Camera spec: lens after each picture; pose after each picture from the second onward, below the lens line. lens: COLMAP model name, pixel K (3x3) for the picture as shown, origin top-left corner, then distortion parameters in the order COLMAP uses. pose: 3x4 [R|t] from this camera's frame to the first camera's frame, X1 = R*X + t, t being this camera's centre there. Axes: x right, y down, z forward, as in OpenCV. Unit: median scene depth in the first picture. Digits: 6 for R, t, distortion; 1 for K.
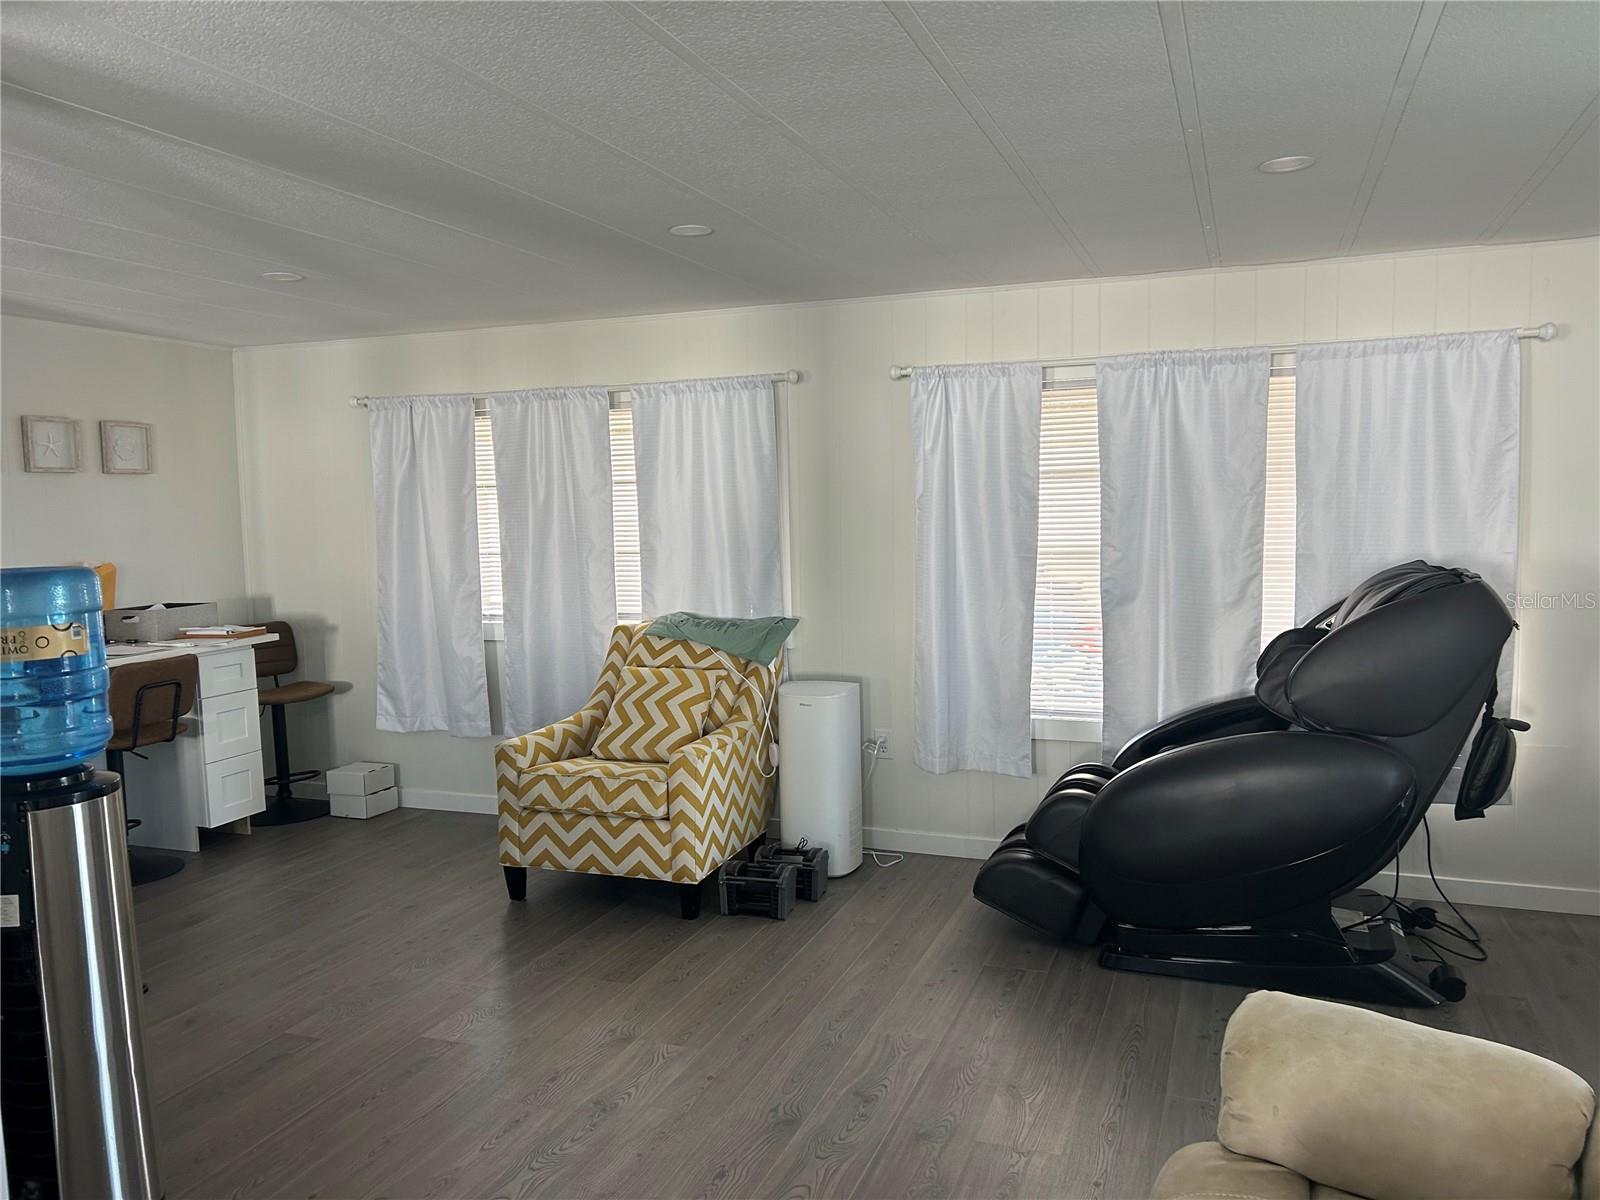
lens RADIAL K [[1214.4, 0, 791.8], [0, 1214.4, 606.9], [0, 0, 1]] dist [0.112524, -0.143468]
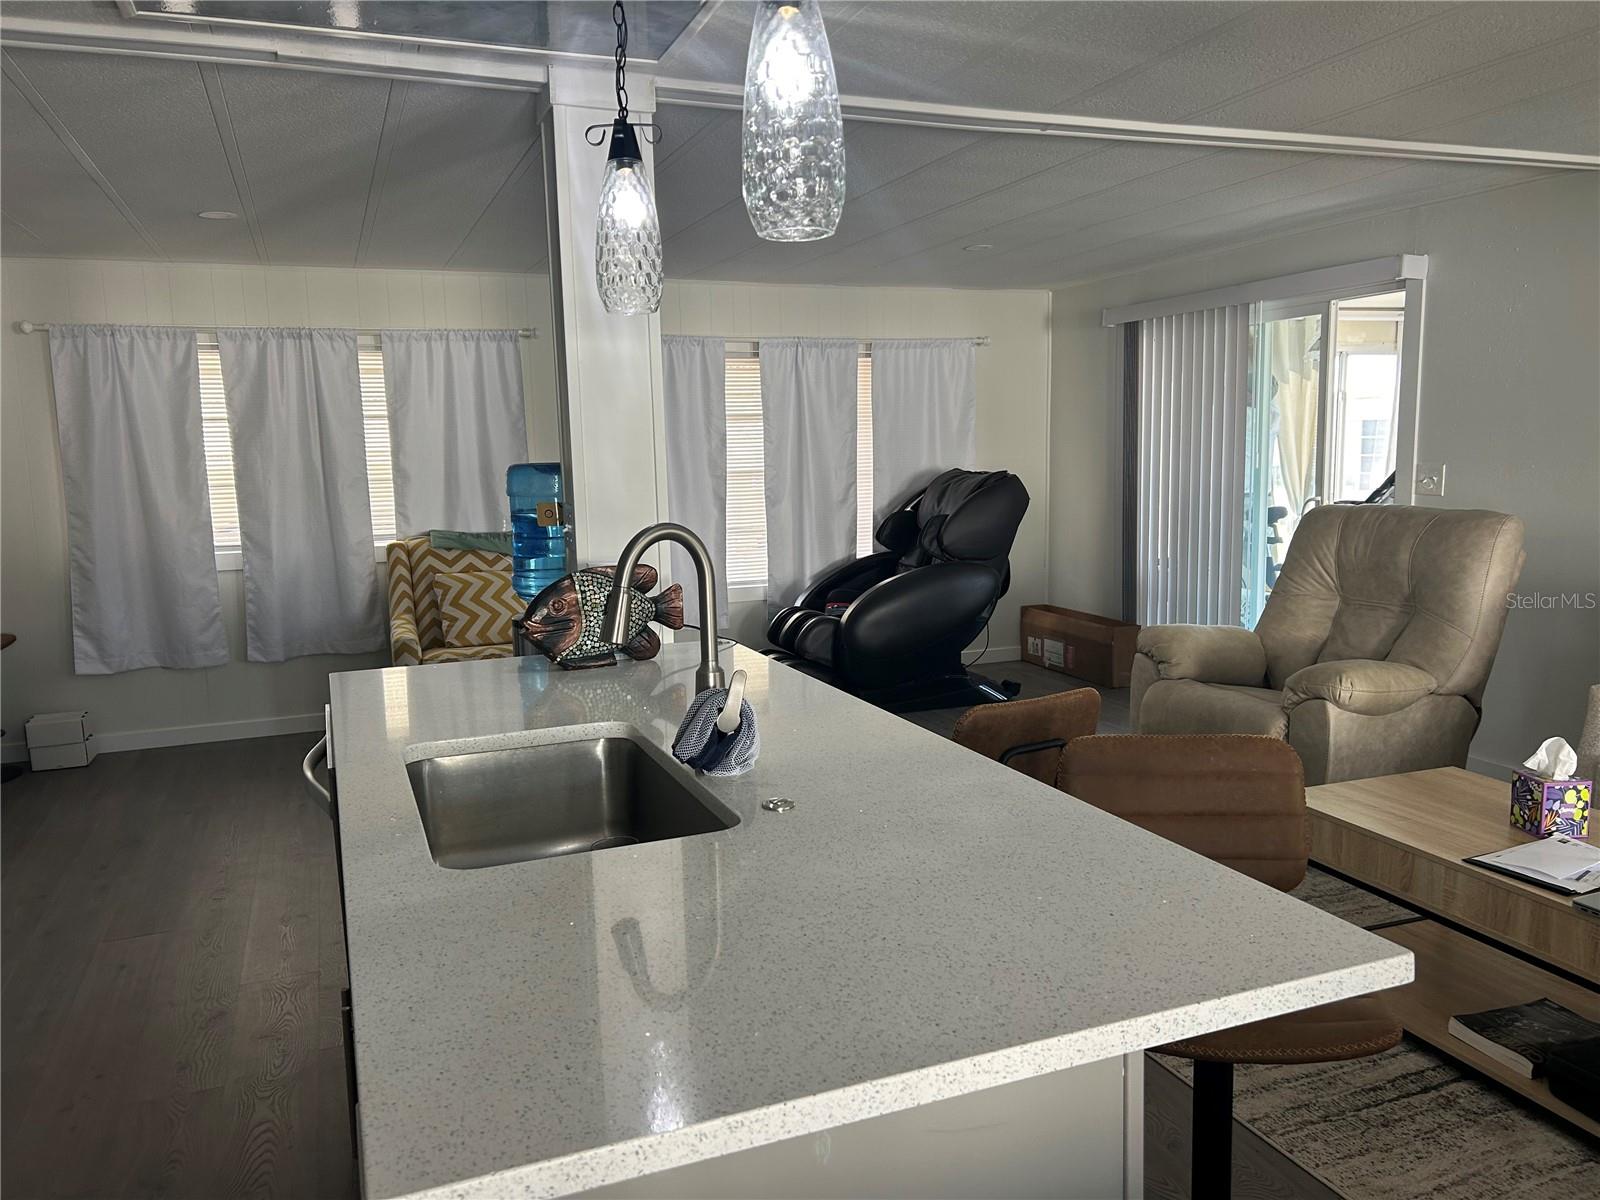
lens RADIAL K [[1214.4, 0, 791.8], [0, 1214.4, 606.9], [0, 0, 1]] dist [0.112524, -0.143468]
pose [[0.739646, -0.084191, 0.667709, -0.637247], [0.070293, 0.996382, 0.047767, 0.045918], [-0.669315, 0.011605, 0.742888, -0.099553]]
